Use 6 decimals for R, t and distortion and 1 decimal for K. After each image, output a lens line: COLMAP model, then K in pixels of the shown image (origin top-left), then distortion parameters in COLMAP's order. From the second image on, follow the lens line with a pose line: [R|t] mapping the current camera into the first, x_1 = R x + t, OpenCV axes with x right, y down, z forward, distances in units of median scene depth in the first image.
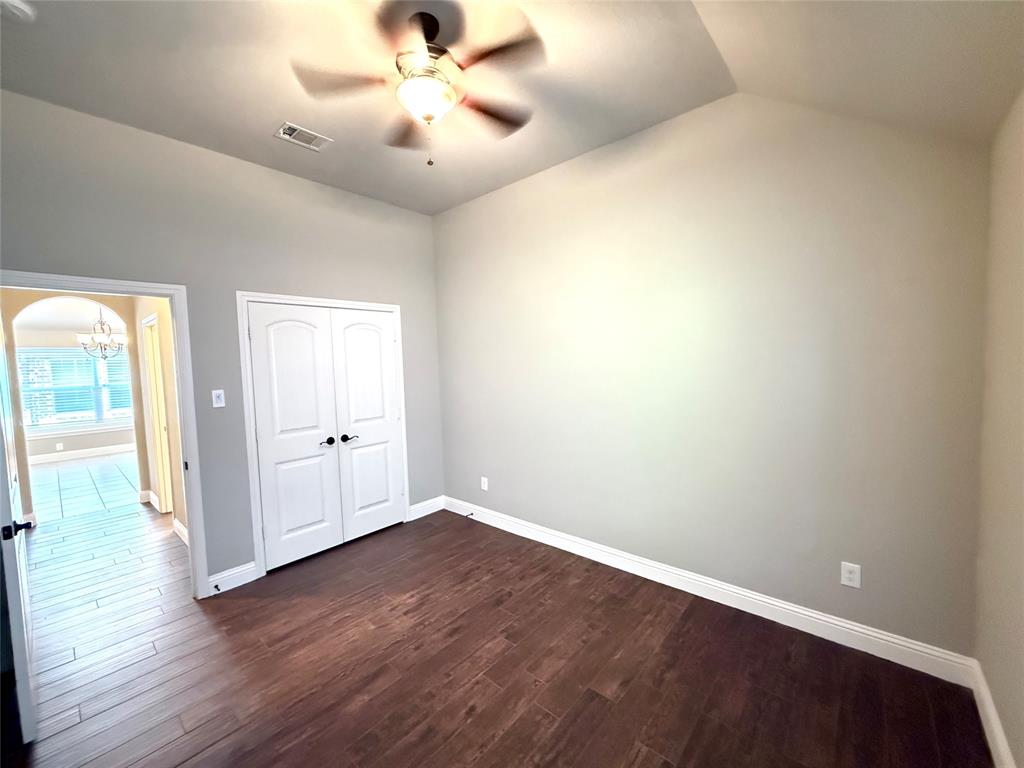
lens RADIAL K [[407.3, 0, 512.0], [0, 407.3, 384.0], [0, 0, 1]] dist [-0.001831, -0.000431]
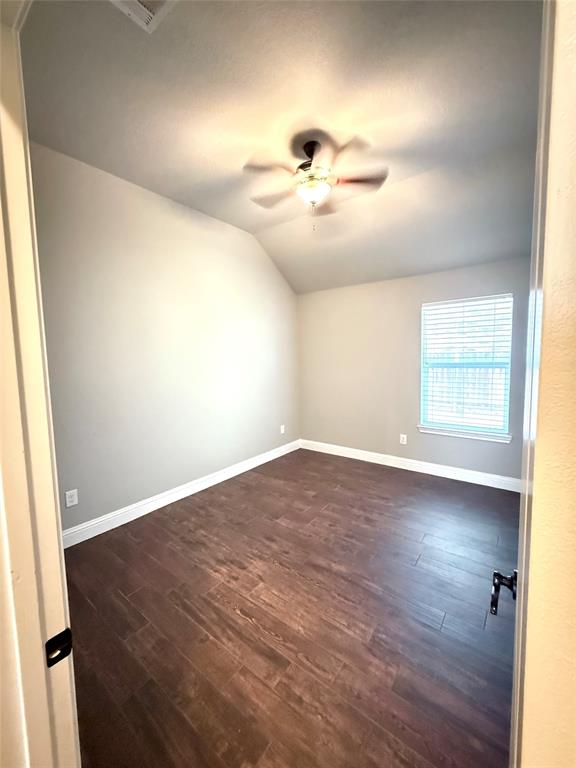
lens RADIAL K [[305.4, 0, 287.3], [0, 305.4, 381.9], [0, 0, 1]] dist [-0.001831, -0.000431]
pose [[-0.060937, -0.050935, 0.996841, -1.177762], [0.081652, 0.995096, 0.055837, 0.016945], [-0.994796, 0.084796, -0.056479, 0.964917]]
